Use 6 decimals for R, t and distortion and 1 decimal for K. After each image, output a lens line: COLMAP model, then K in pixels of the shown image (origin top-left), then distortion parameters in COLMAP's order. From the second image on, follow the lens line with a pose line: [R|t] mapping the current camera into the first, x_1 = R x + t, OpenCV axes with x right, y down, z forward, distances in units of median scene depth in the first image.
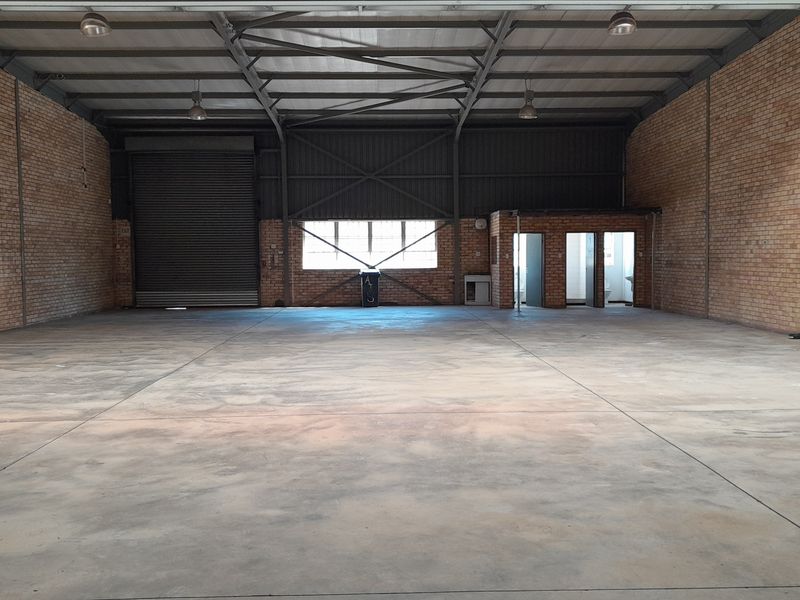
lens RADIAL K [[806.8, 0, 398.8], [0, 806.8, 301.6], [0, 0, 1]] dist [0.063214, 0.000000]
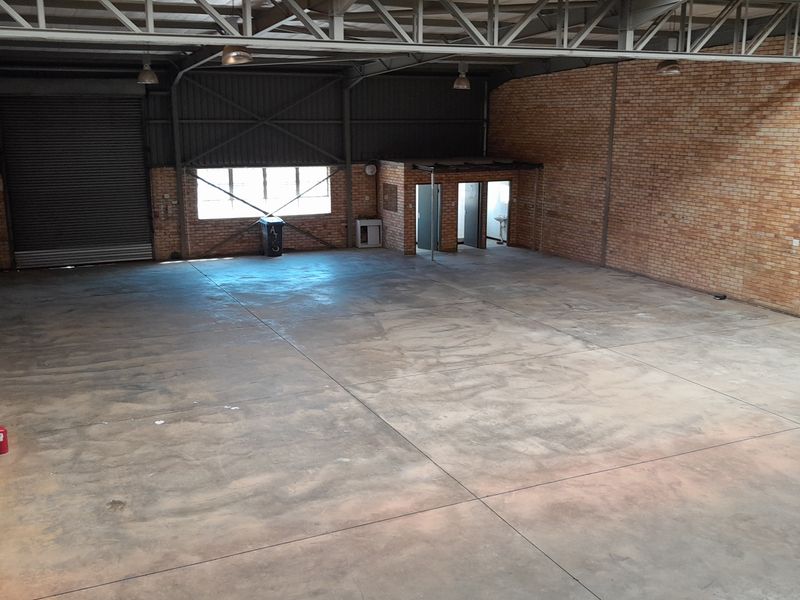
lens RADIAL K [[806.8, 0, 395.7], [0, 806.8, 293.5], [0, 0, 1]] dist [0.063214, 0.000000]
pose [[0.920871, -0.071256, 0.383301, -0.280806], [0.012803, 0.988153, 0.152940, -0.097627], [-0.389658, -0.135931, 0.910873, 0.013921]]
